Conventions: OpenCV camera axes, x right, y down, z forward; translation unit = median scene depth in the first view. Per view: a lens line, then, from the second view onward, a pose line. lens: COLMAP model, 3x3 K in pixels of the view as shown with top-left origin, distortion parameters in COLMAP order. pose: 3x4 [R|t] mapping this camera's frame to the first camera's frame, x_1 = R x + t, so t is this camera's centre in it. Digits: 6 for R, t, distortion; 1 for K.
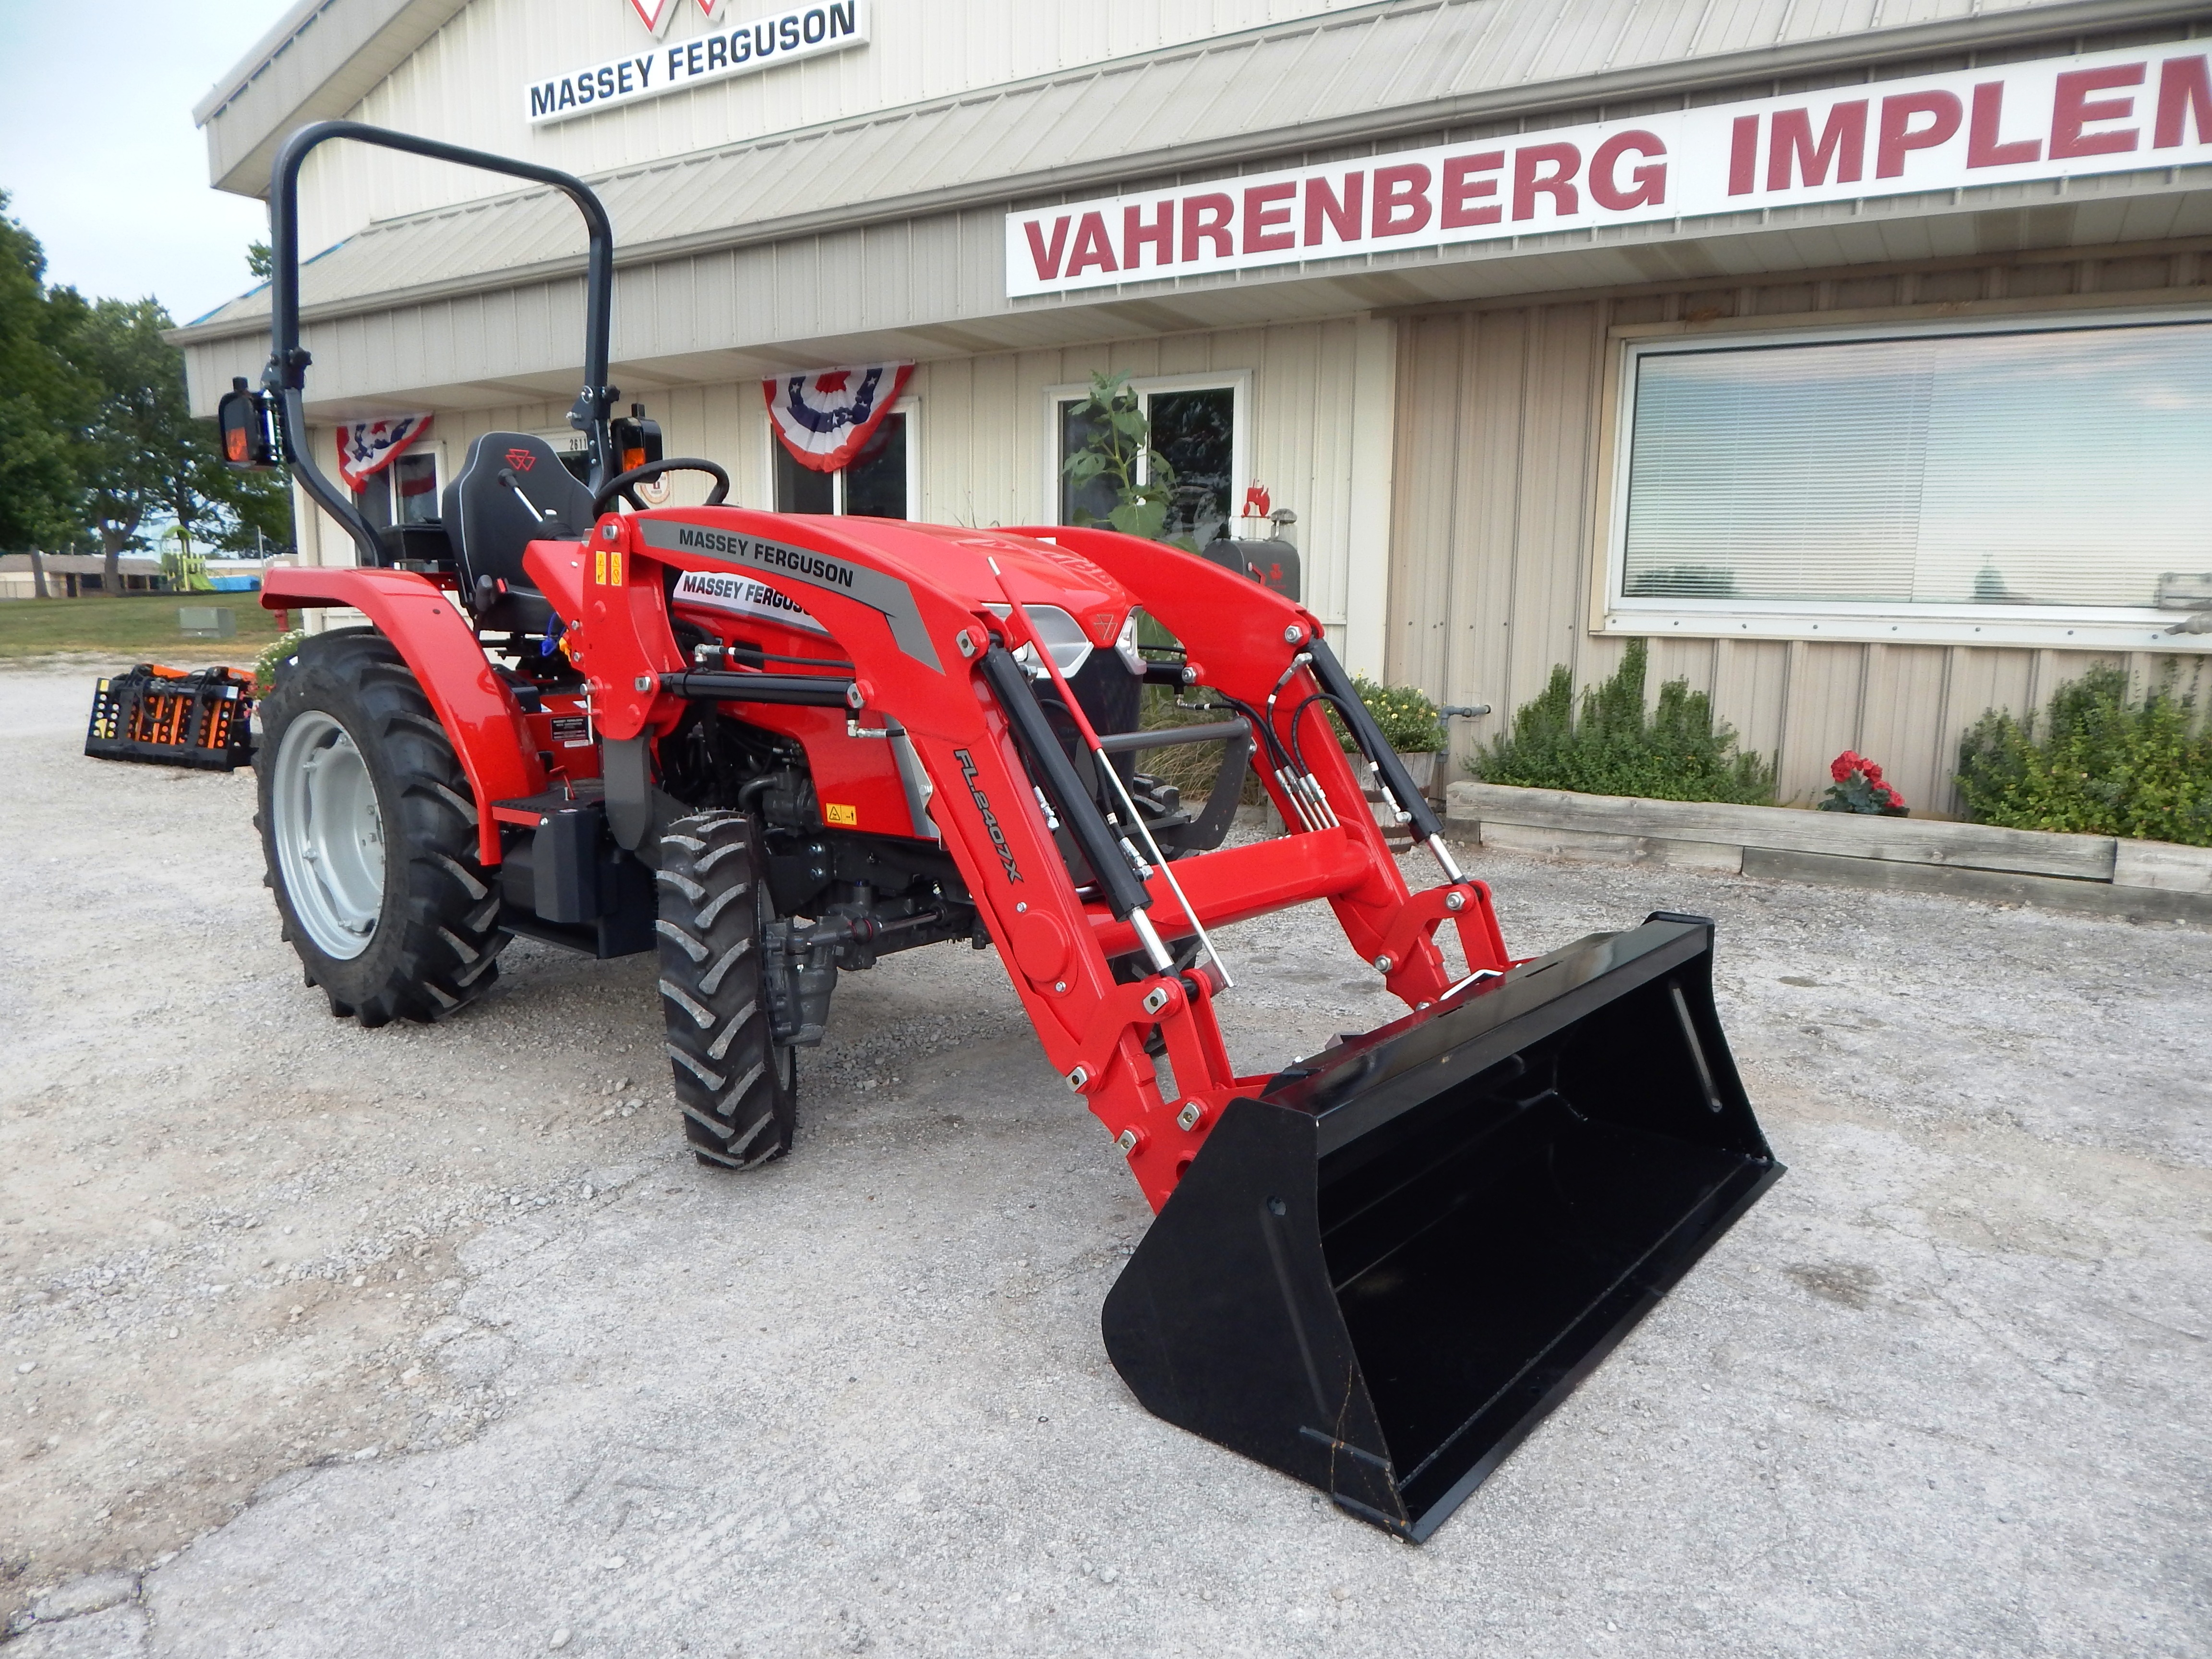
lens RADIAL K [[1485.0, 0, 1111.8], [0, 1485.0, 811.4], [0, 0, 1]] dist [0.025183, -0.014300]
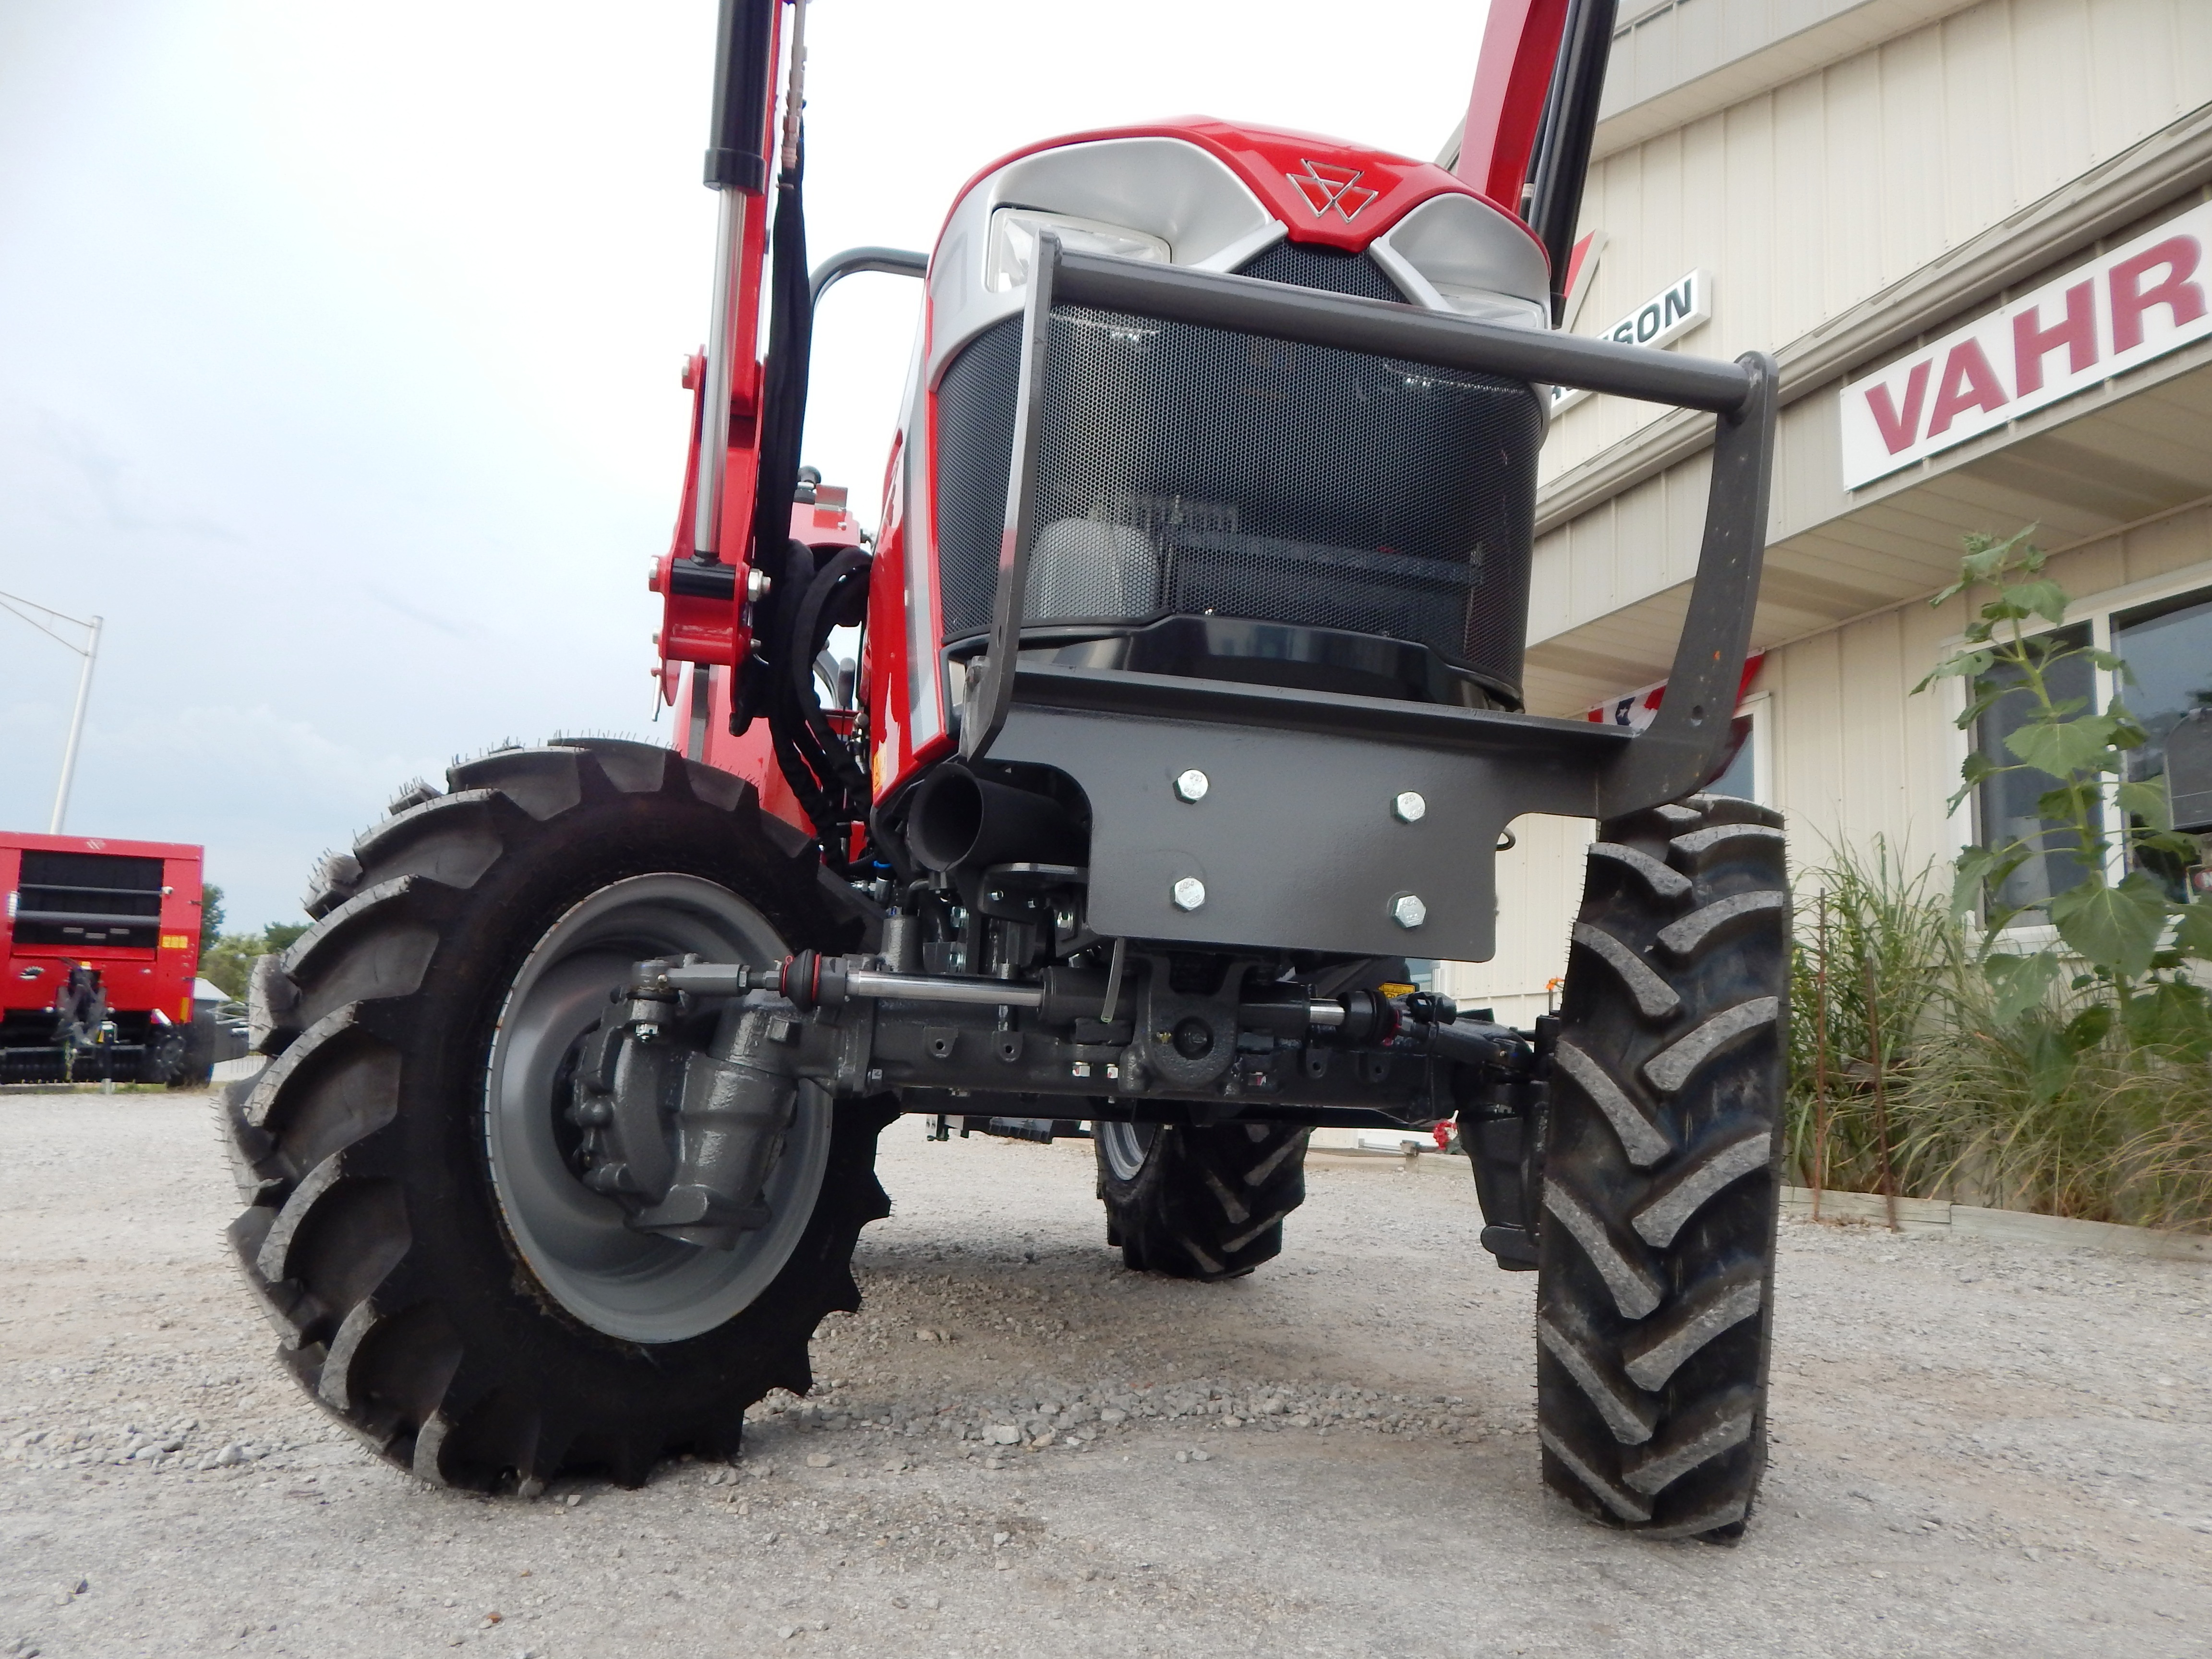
lens RADIAL K [[1485.0, 0, 1111.8], [0, 1485.0, 811.4], [0, 0, 1]] dist [0.025183, -0.014300]
pose [[0.790467, -0.080092, -0.607245, 0.088408], [-0.134218, 0.944668, -0.299311, 0.077451], [0.597618, 0.318099, 0.735980, 0.345031]]
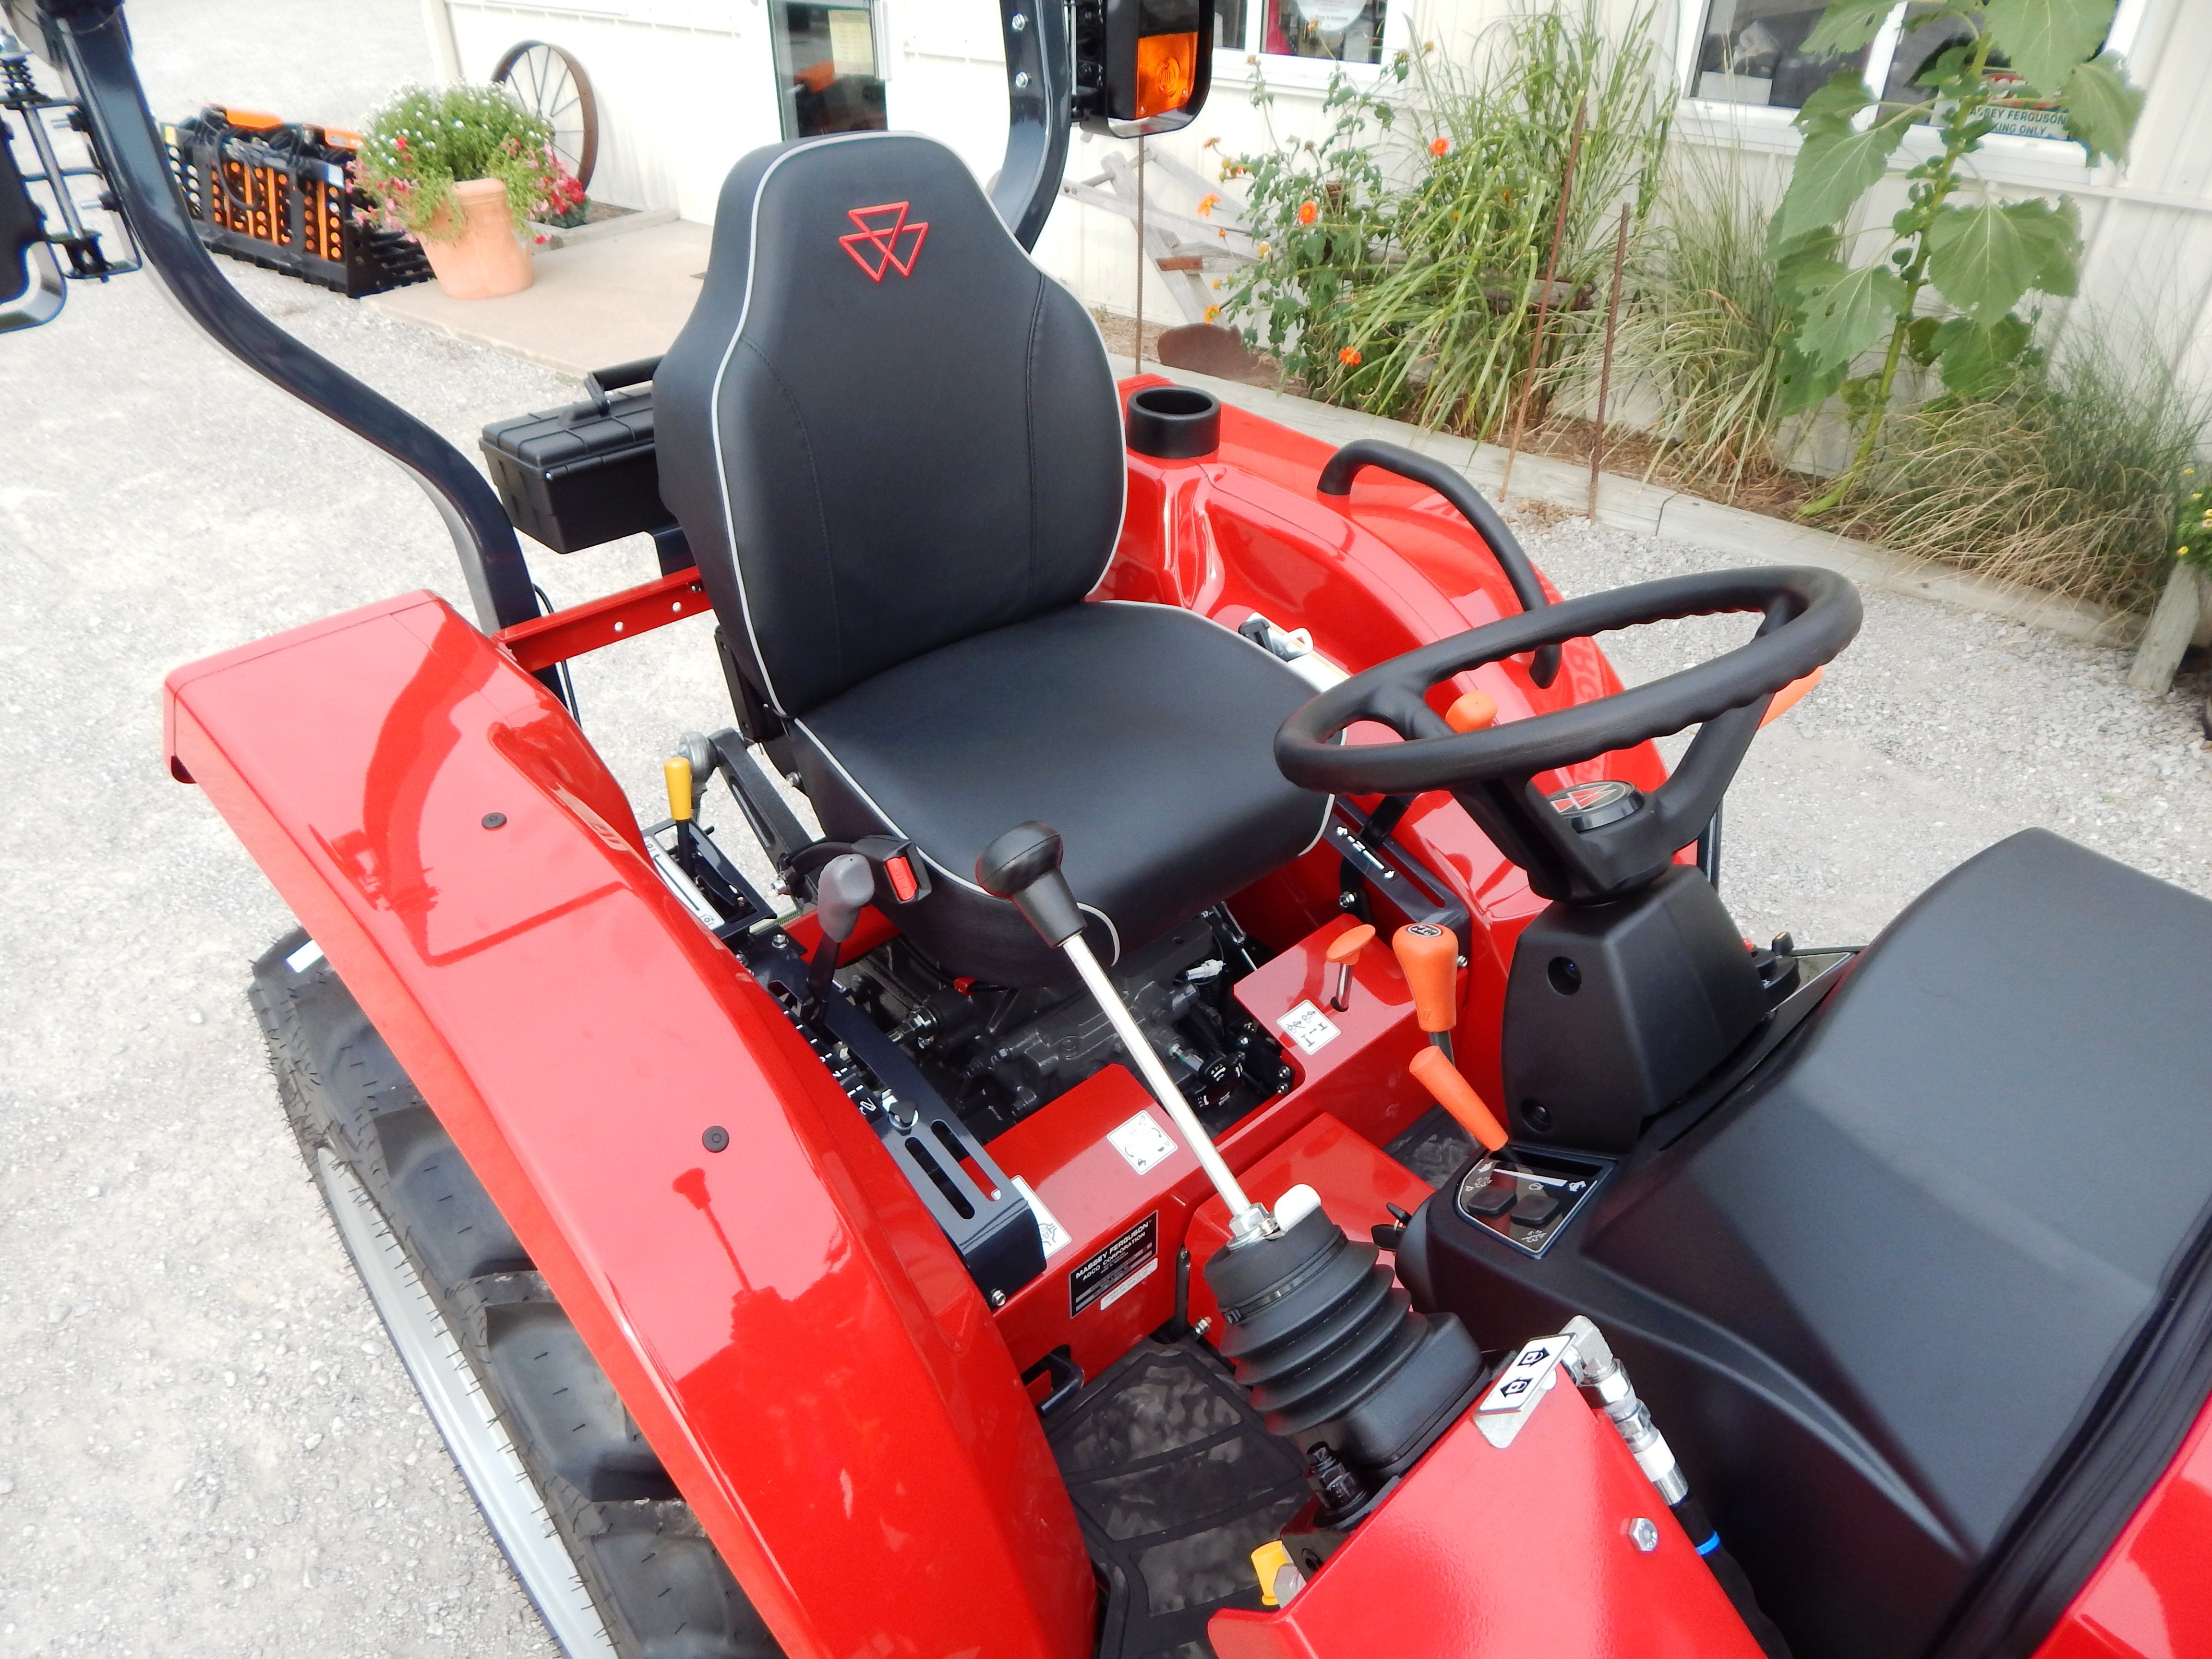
lens RADIAL K [[1488.7, 0, 1112.9], [0, 1488.7, 838.9], [0, 0, 1]] dist [0.002337, -0.003642]
pose [[0.990986, 0.078688, -0.108420, -0.217043], [-0.022084, 0.894195, 0.447132, -0.185708], [0.132133, -0.440707, 0.887873, 0.482029]]
